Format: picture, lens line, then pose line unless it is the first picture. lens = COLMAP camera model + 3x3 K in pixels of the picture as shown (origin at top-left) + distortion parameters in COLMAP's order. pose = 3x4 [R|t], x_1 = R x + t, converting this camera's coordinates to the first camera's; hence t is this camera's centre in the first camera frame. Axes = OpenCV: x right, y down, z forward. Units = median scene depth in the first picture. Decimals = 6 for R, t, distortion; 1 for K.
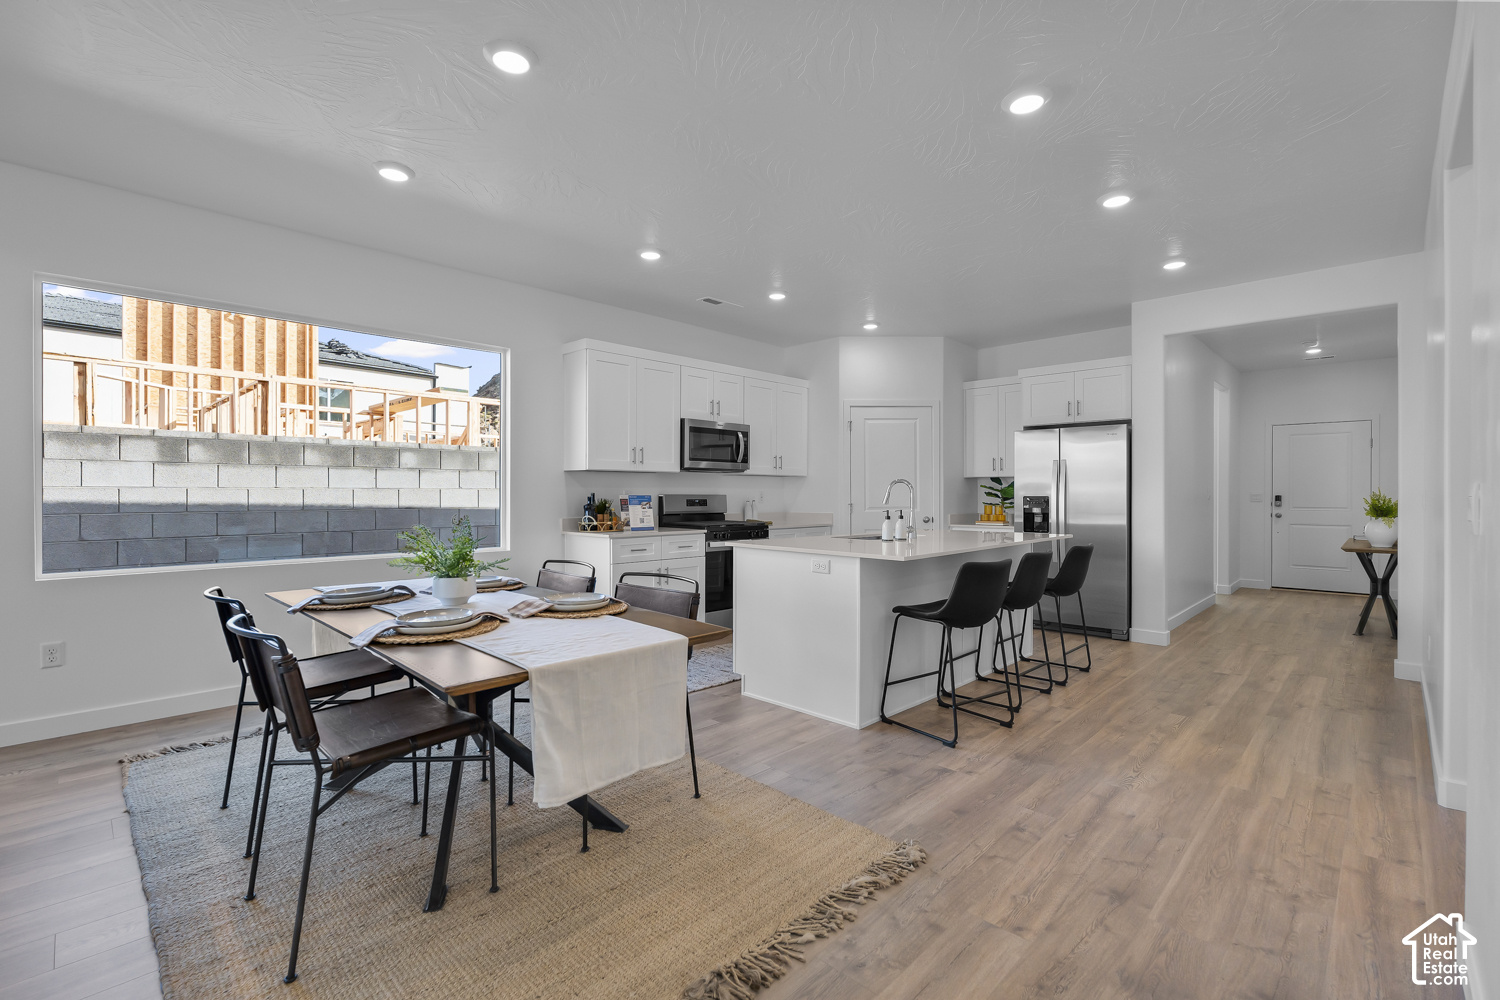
lens RADIAL K [[657.4, 0, 752.2], [0, 657.4, 496.2], [0, 0, 1]] dist [-0.009237, 0.000820]
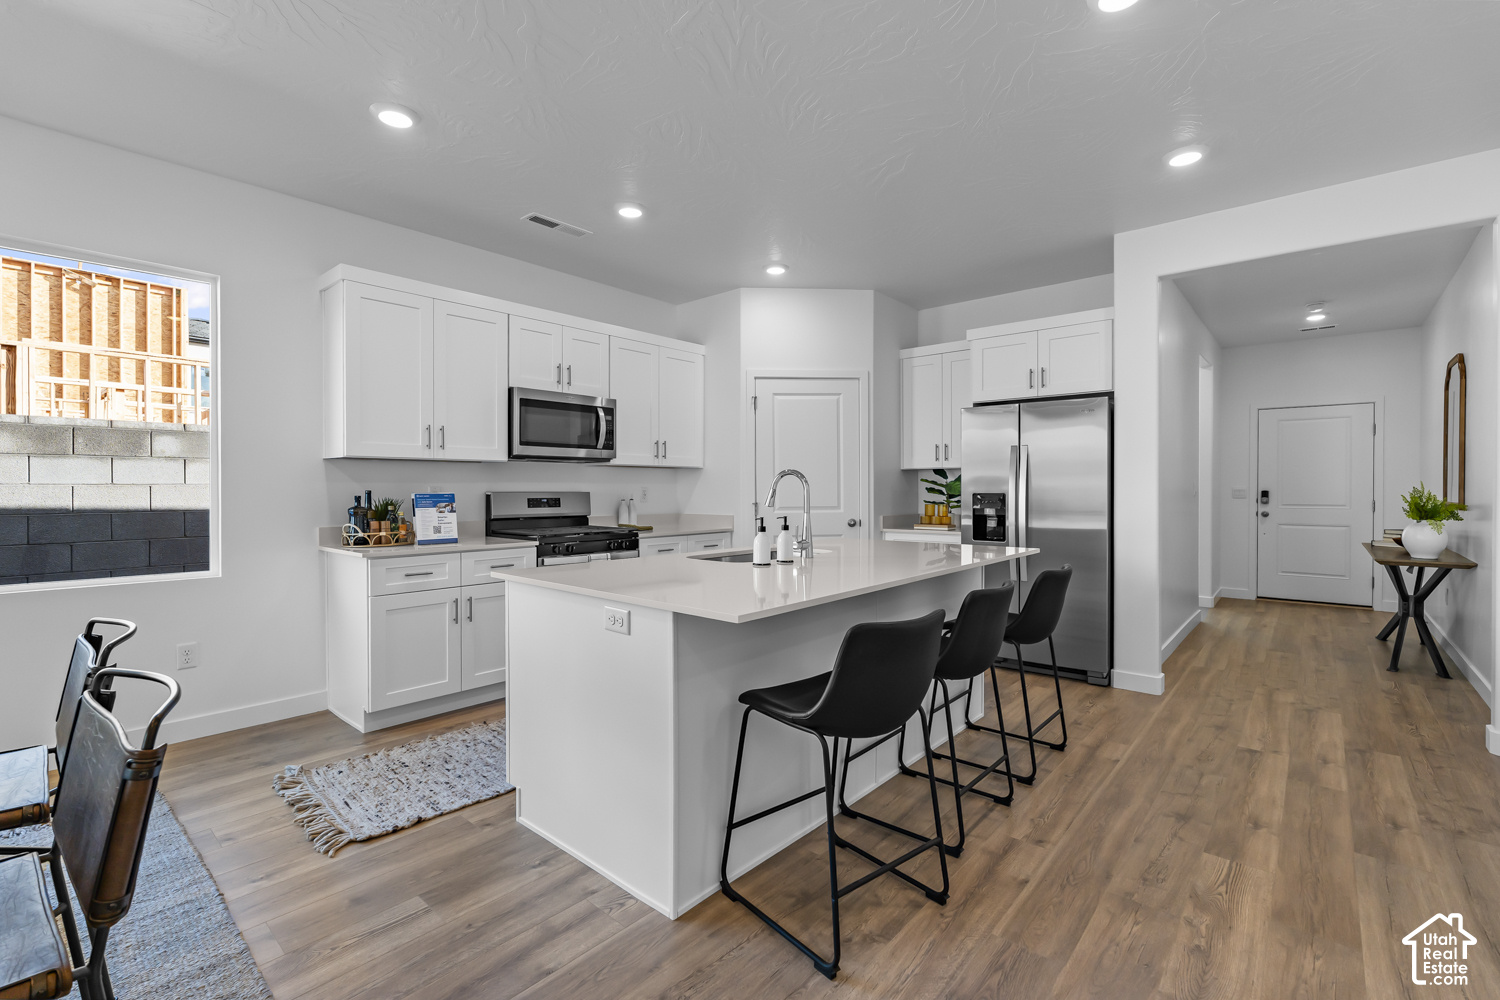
lens RADIAL K [[657.4, 0, 746.7], [0, 657.4, 495.6], [0, 0, 1]] dist [-0.009237, 0.000820]
pose [[0.998626, -0.002281, 0.052359, 0.099437], [0.001920, 0.999974, 0.006957, -0.002551], [-0.052374, -0.006847, 0.998604, 0.226141]]
